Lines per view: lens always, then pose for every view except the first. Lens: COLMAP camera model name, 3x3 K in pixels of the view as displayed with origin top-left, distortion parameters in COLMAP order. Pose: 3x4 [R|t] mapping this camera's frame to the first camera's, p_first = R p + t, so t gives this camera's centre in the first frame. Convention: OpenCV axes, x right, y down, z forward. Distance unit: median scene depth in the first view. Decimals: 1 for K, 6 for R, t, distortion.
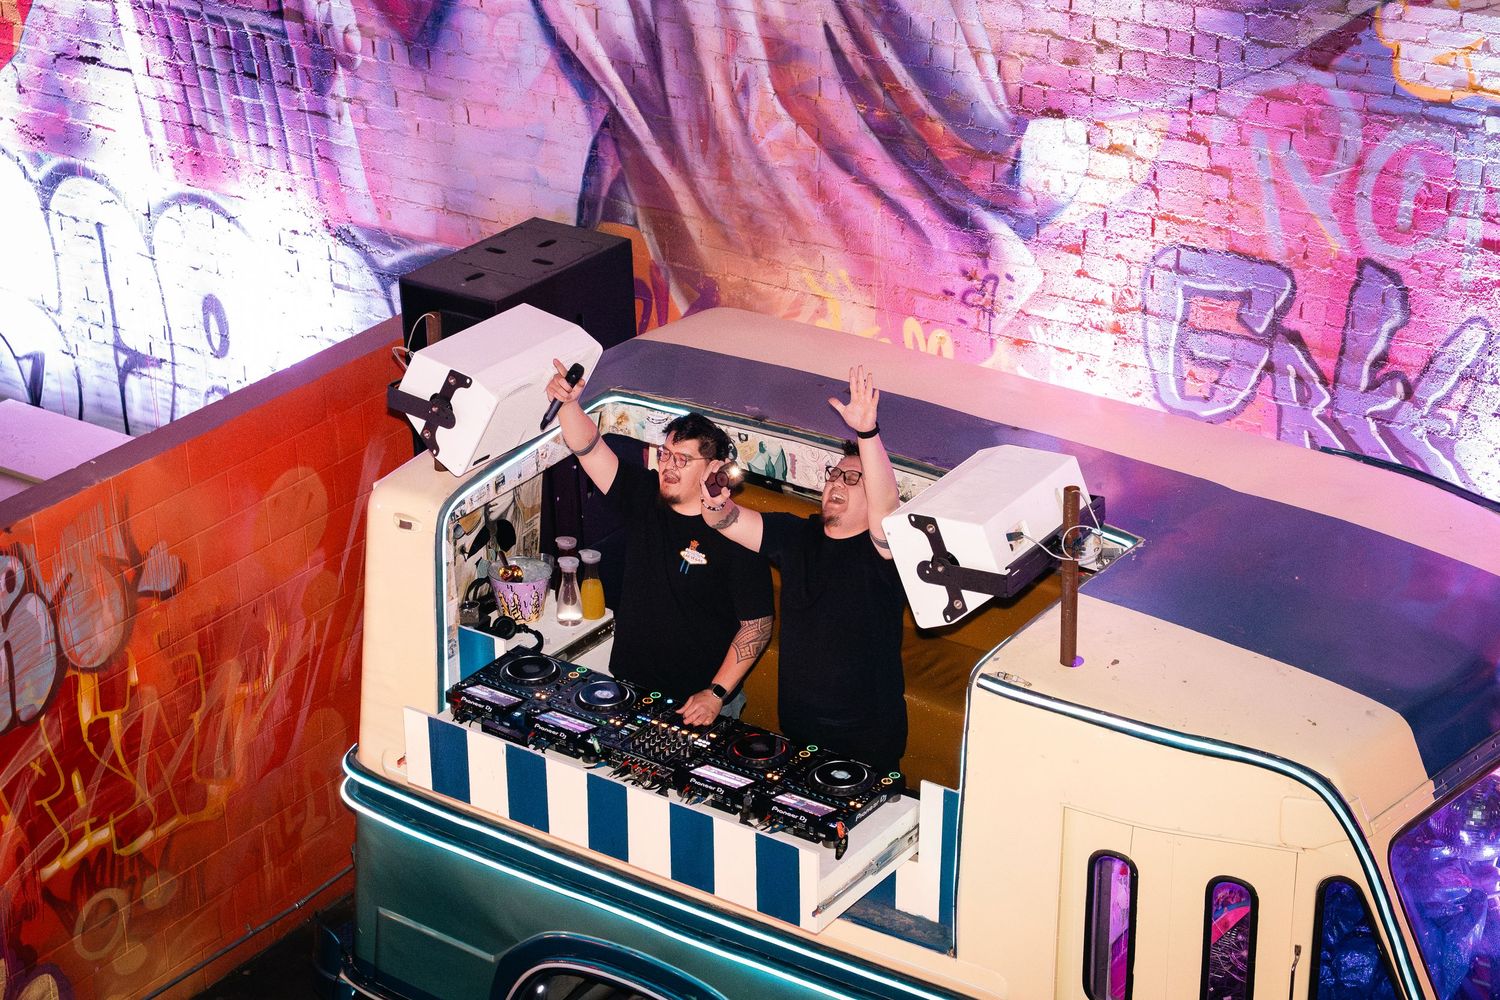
lens RADIAL K [[2416.6, 0, 750.0], [0, 2416.6, 500.0], [0, 0, 1]] dist [0.005596, 1.363937]
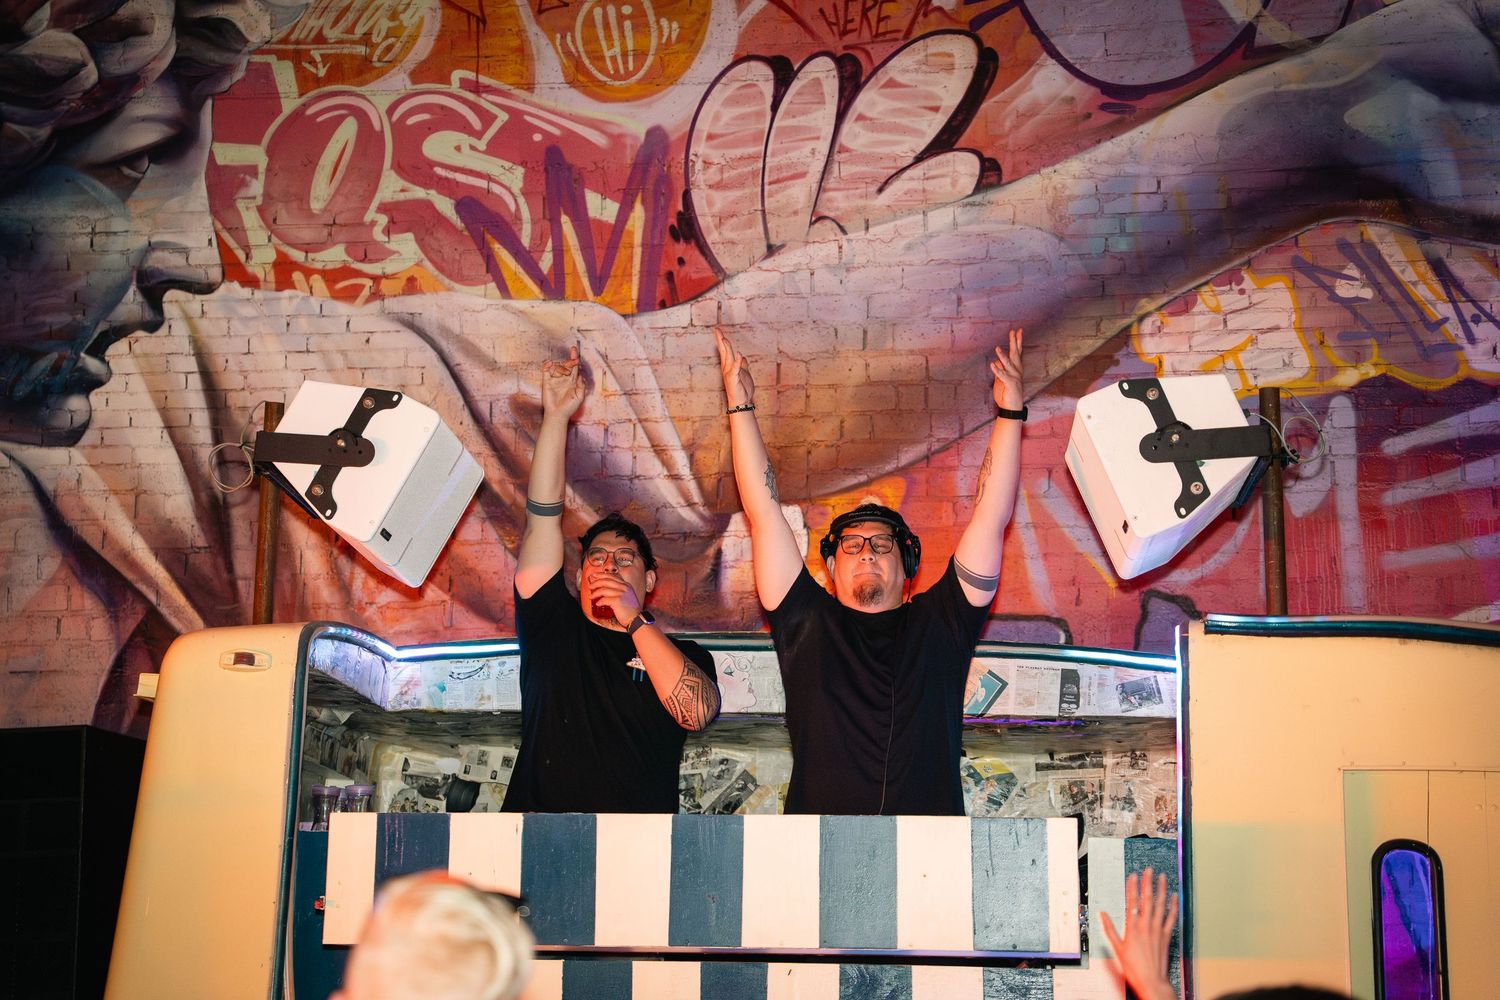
lens RADIAL K [[2416.6, 0, 750.0], [0, 2416.6, 500.0], [0, 0, 1]] dist [0.005596, 1.363937]
pose [[0.916815, 0.061132, 0.394604, -0.229611], [0.141356, 0.874534, -0.463905, 0.252412], [-0.373454, 0.481095, 0.793145, 0.286386]]
